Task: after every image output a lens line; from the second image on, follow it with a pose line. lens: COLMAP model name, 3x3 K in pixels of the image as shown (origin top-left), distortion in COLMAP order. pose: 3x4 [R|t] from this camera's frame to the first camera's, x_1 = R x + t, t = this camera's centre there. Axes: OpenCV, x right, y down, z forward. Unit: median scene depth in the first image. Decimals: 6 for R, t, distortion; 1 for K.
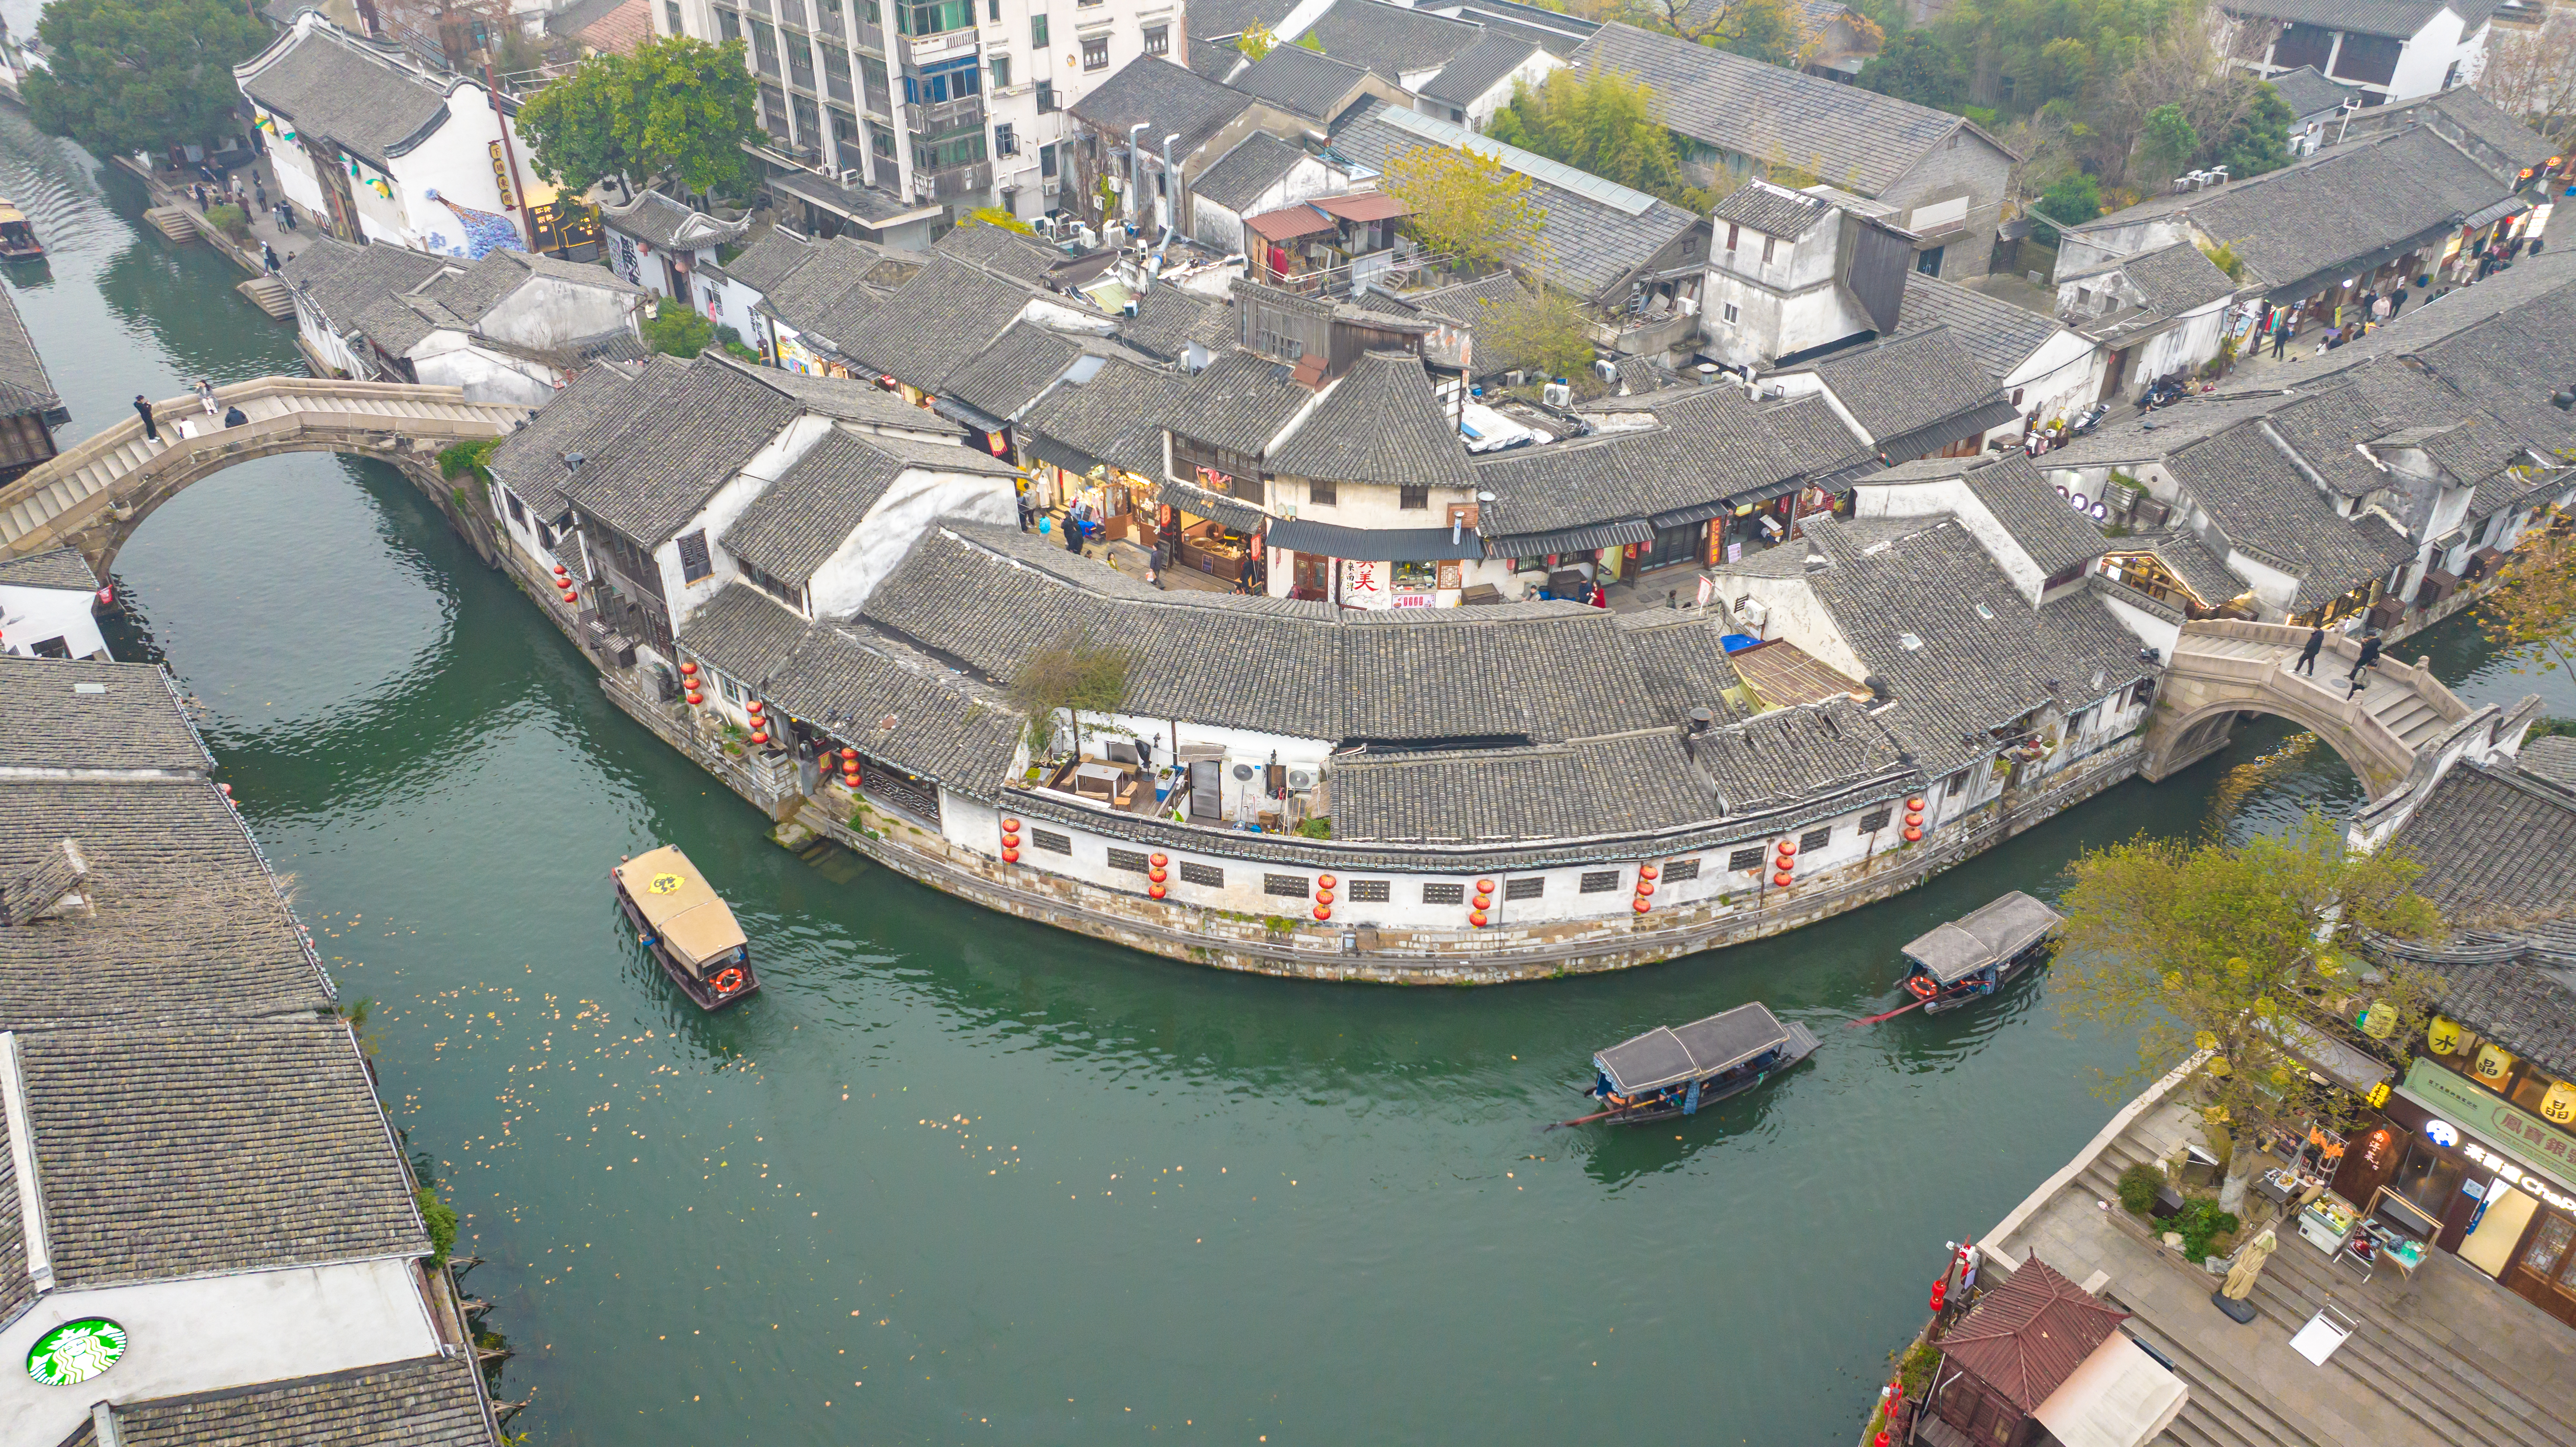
lens RADIAL K [[1814.2, 0, 1288.0], [0, 1814.2, 723.5], [0, 0, 1]] dist [-0.027213, 0.037575]
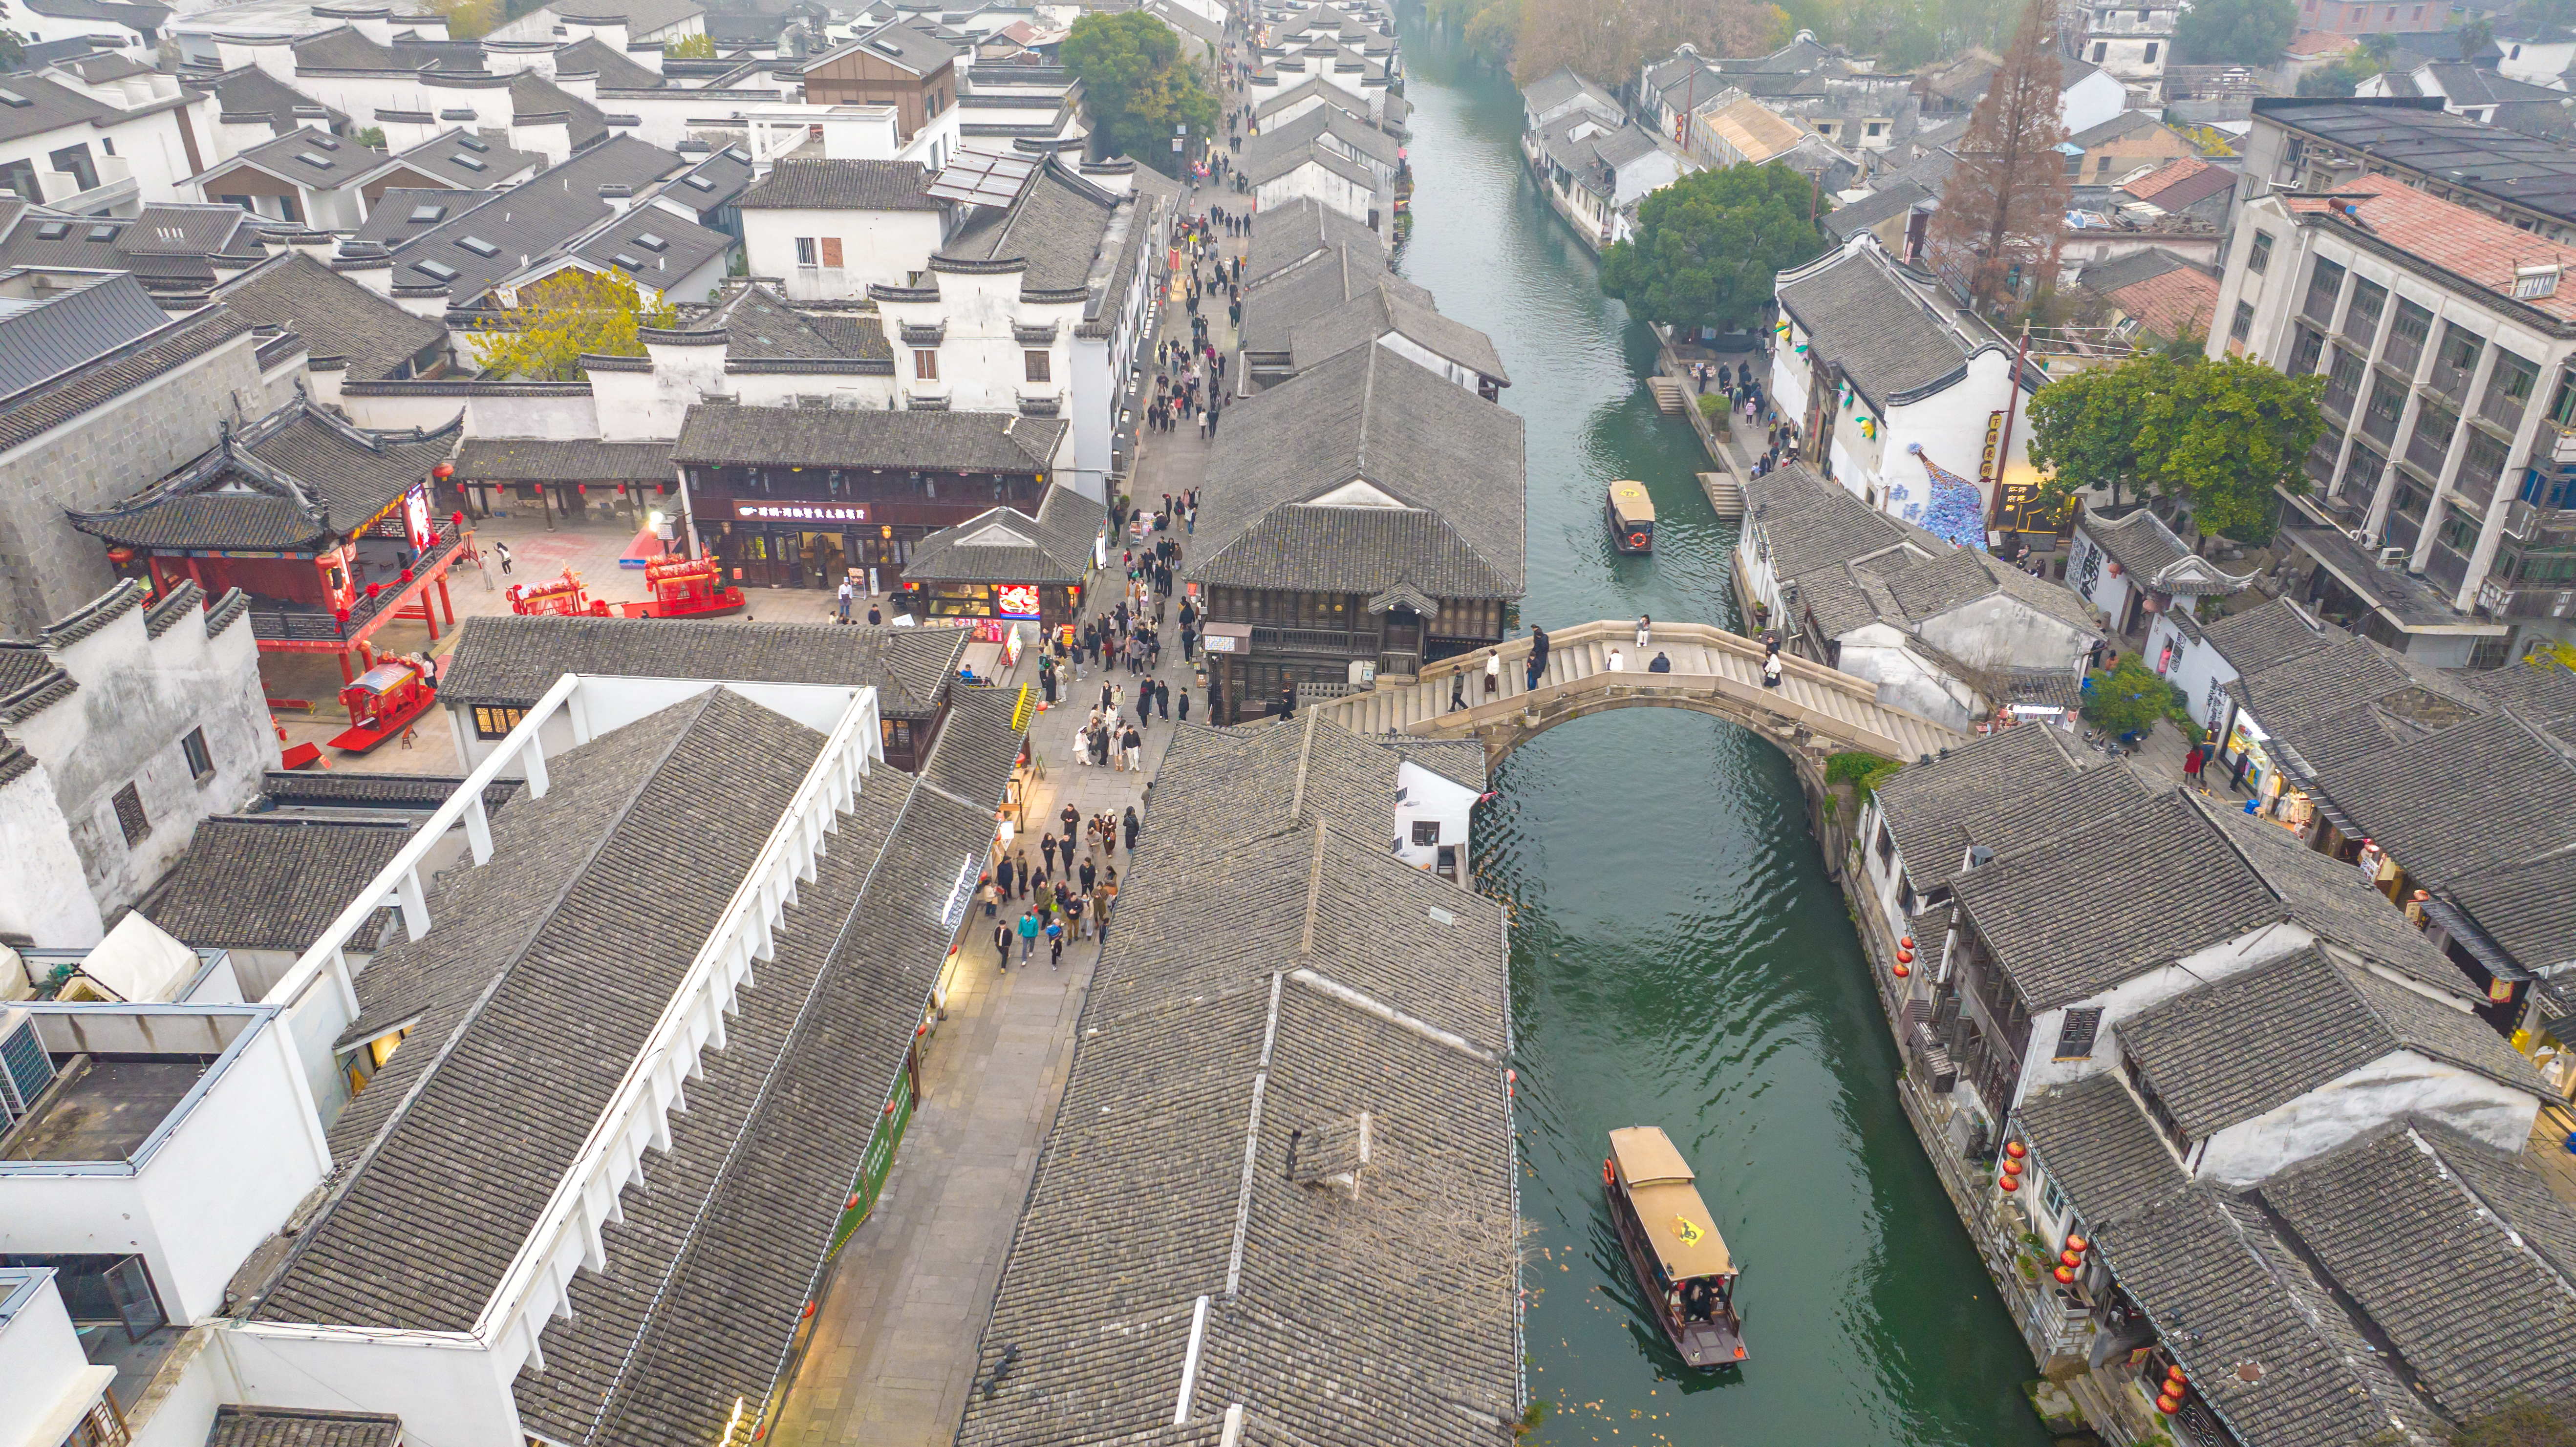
lens RADIAL K [[1821.8, 0, 1288.0], [0, 1821.8, 723.5], [0, 0, 1]] dist [-0.050107, 0.043469]
pose [[0.727473, 0.337548, -0.597365, -0.129017], [-0.385773, 0.921197, 0.050737, -0.109389], [0.567417, 0.193537, 0.800363, 0.101889]]
